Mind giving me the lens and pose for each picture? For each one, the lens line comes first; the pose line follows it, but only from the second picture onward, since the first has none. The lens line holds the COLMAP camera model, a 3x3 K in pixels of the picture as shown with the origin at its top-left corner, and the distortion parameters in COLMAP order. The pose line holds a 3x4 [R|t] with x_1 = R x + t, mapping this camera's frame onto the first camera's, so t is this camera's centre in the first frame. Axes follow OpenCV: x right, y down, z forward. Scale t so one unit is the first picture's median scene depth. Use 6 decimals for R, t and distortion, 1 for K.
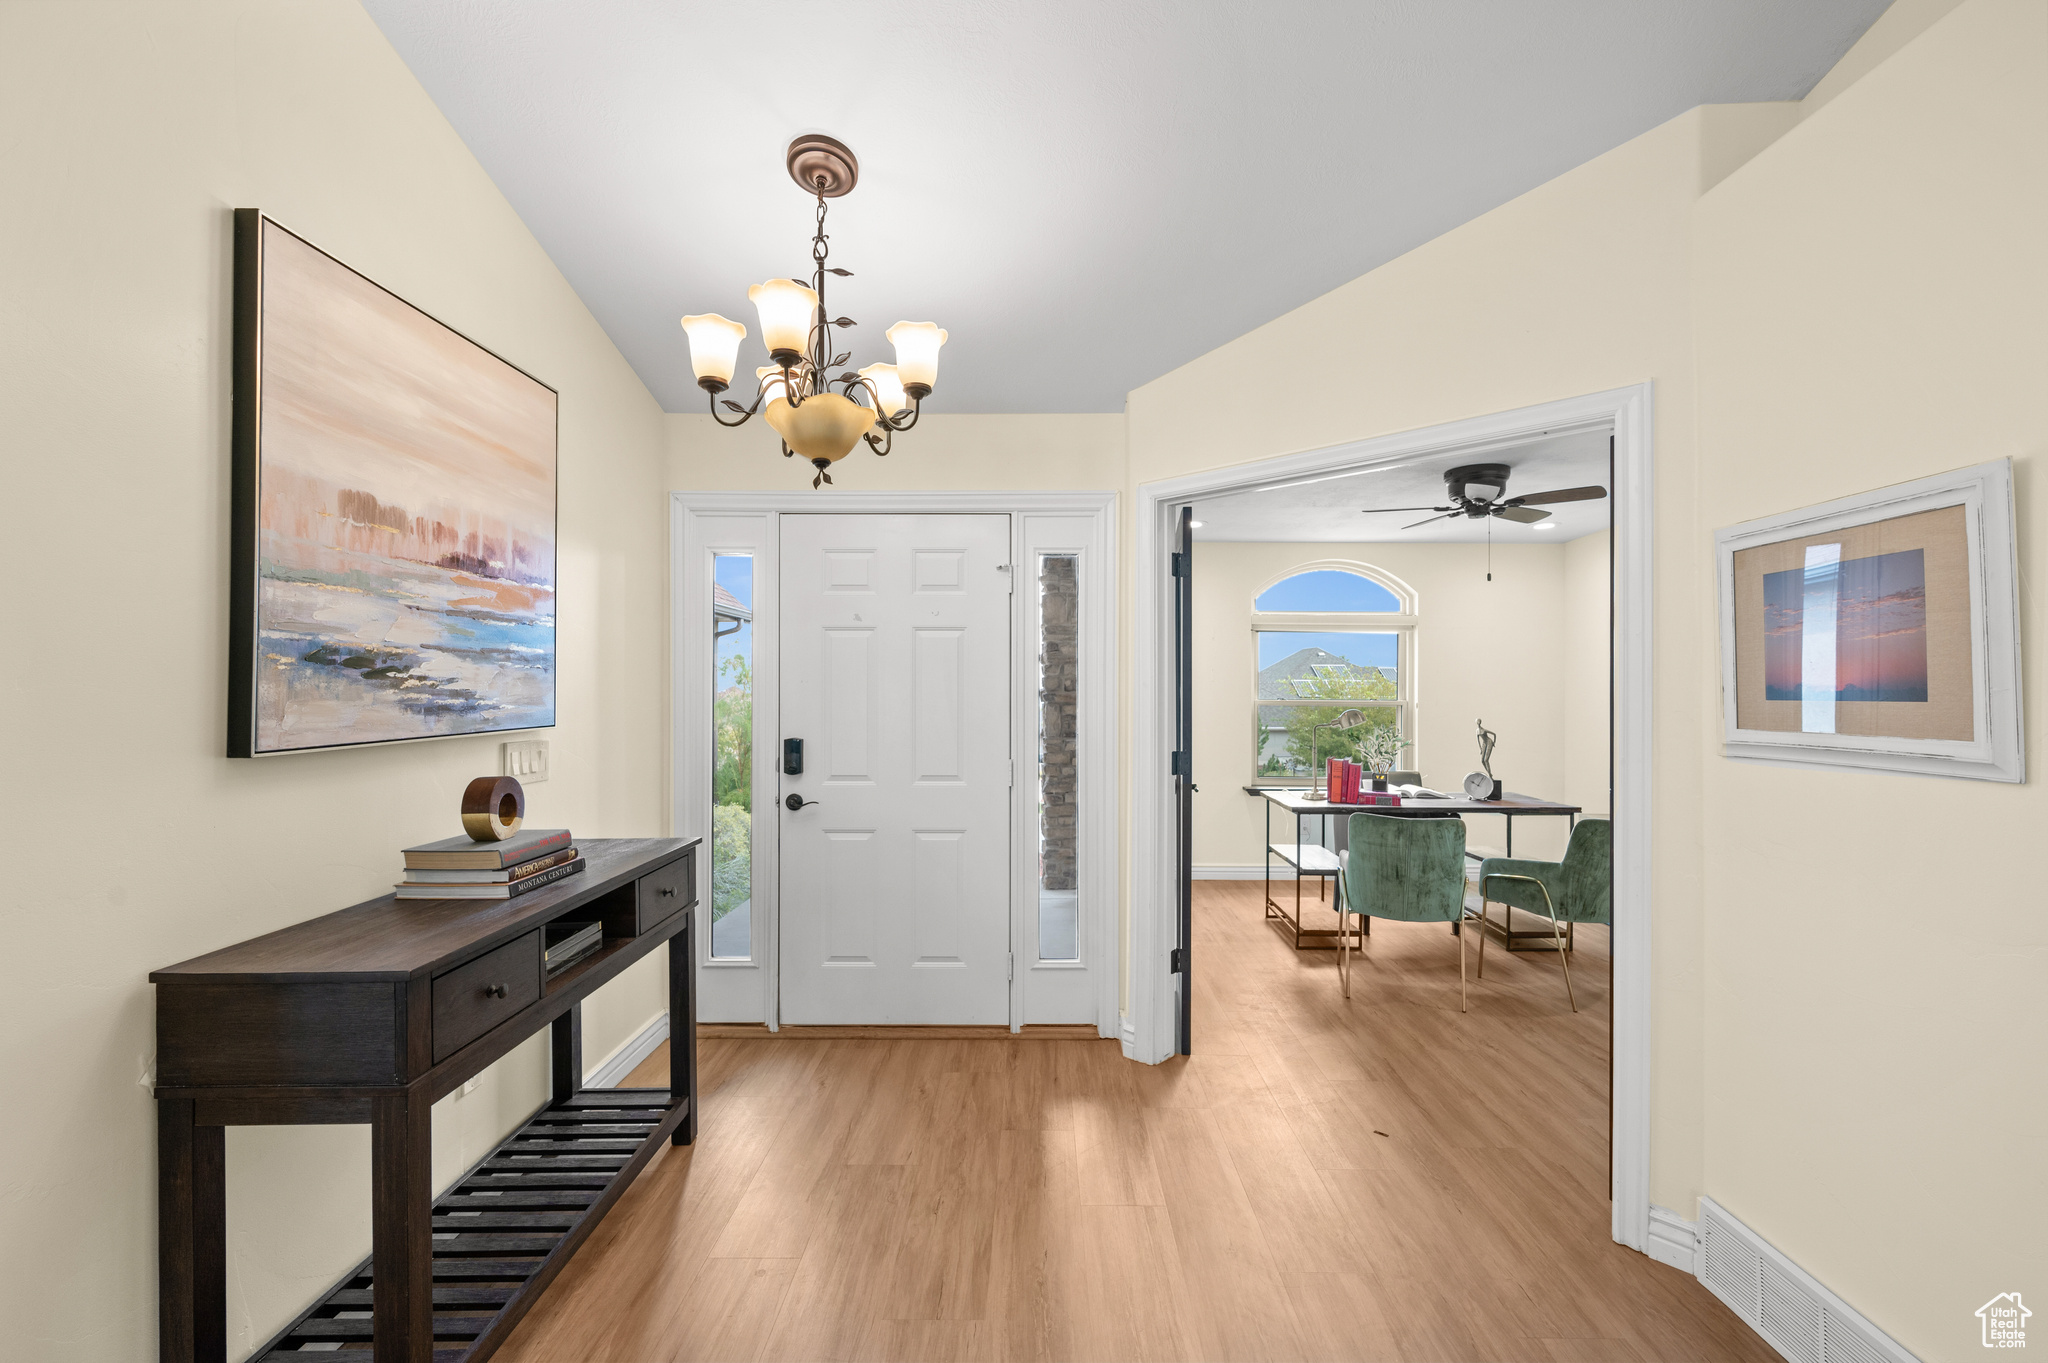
lens RADIAL K [[889.7, 0, 1027.6], [0, 889.7, 696.8], [0, 0, 1]] dist [-0.000487, -0.000044]
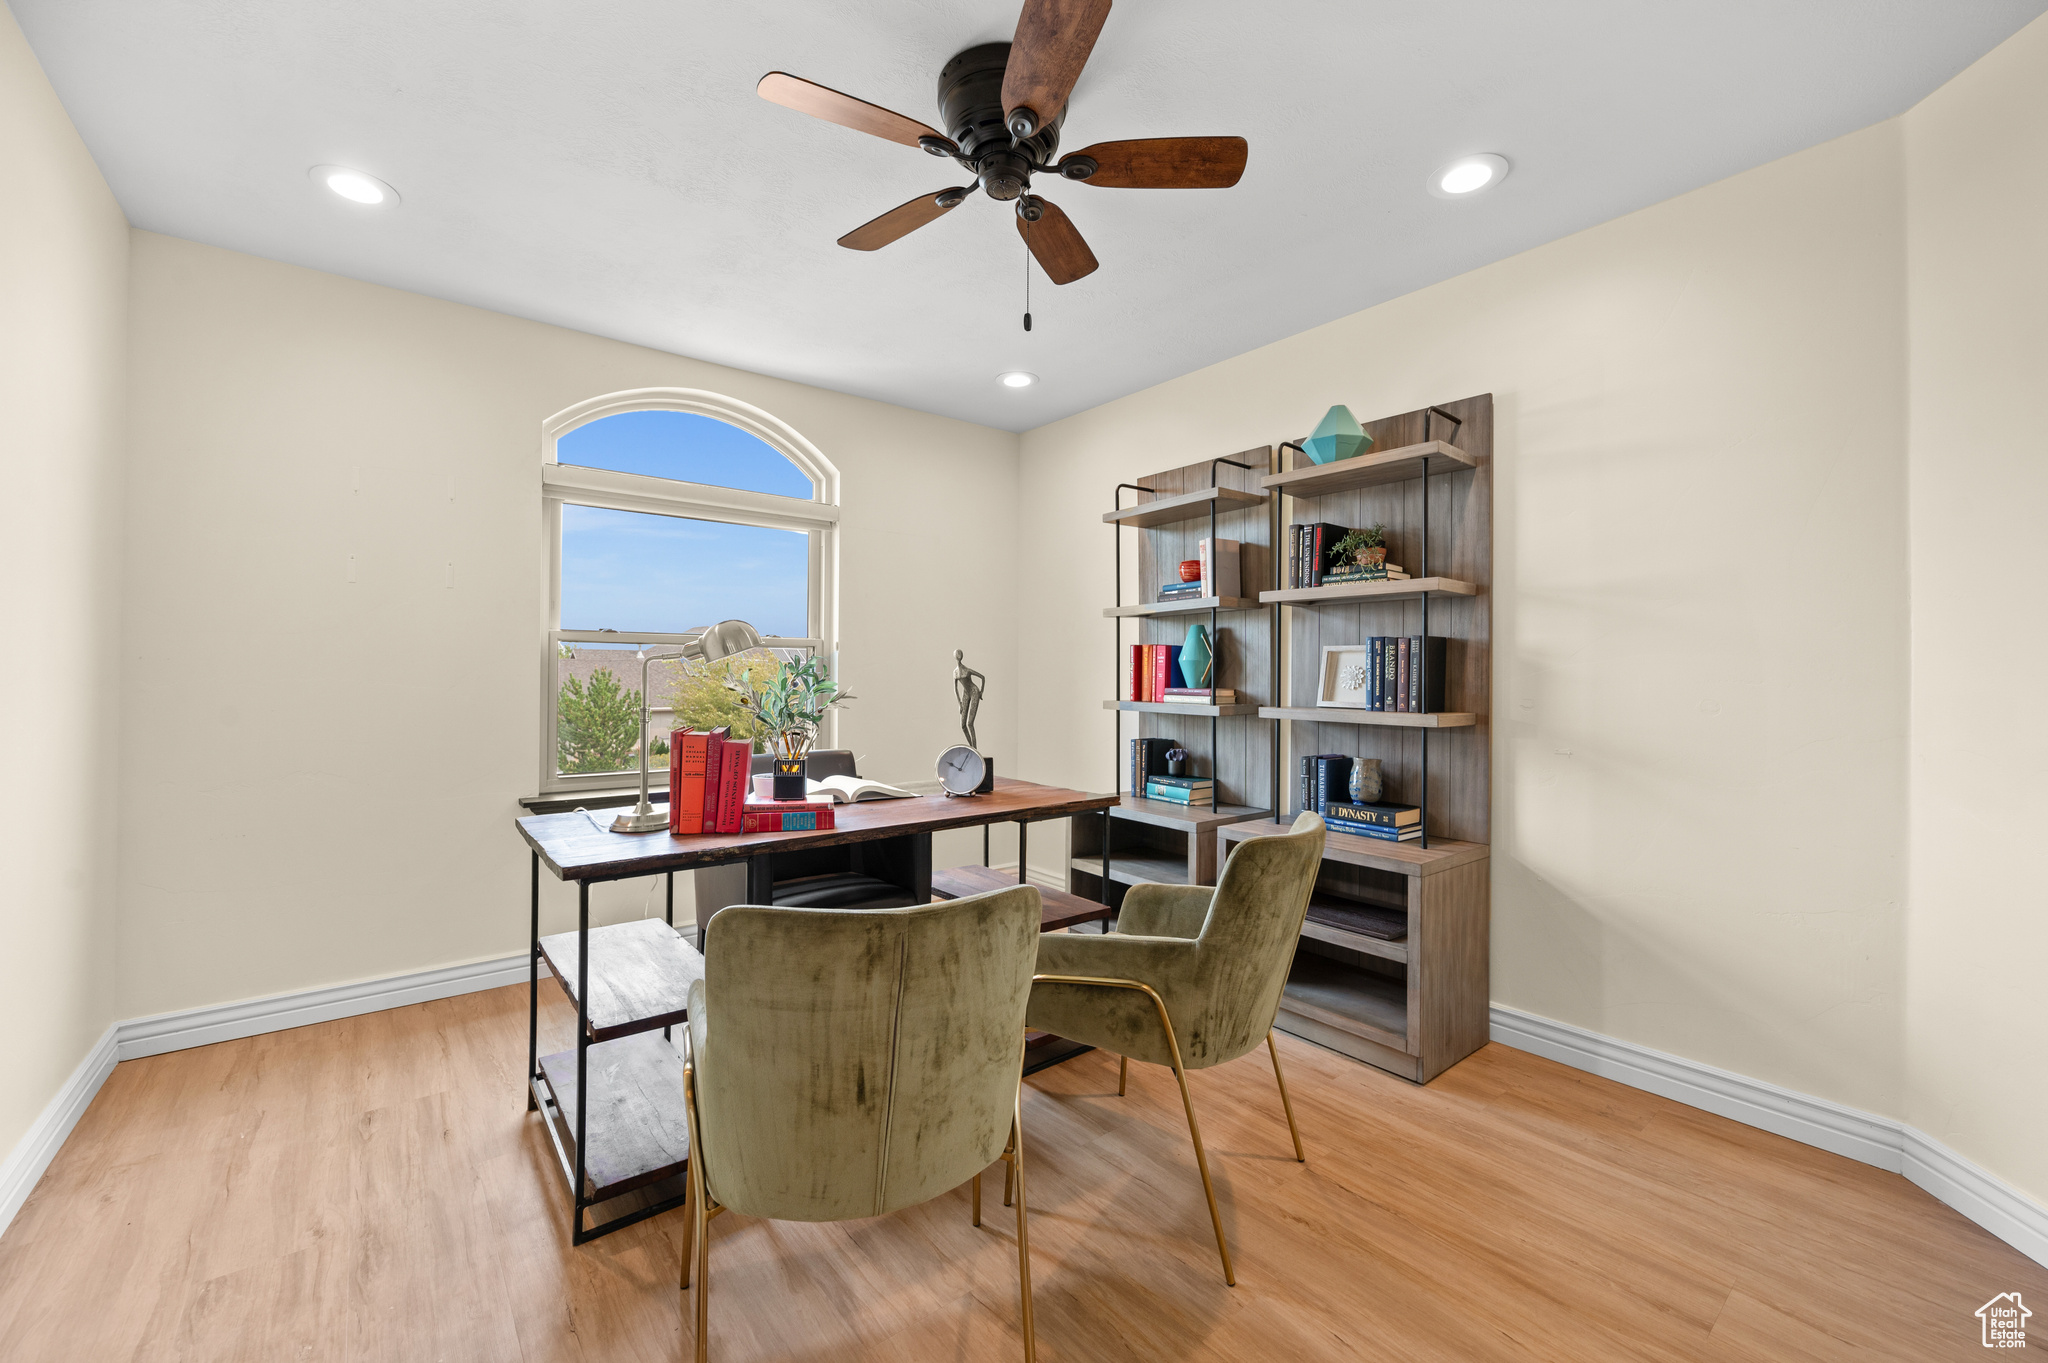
lens RADIAL K [[786.8, 0, 1026.8], [0, 786.8, 655.5], [0, 0, 1]] dist [-0.000326, 0.000016]
pose [[0.767810, 0.019933, 0.640368, 0.228463], [0.003413, 0.999374, -0.035199, 0.046927], [-0.640669, 0.029212, 0.767262, 0.607812]]
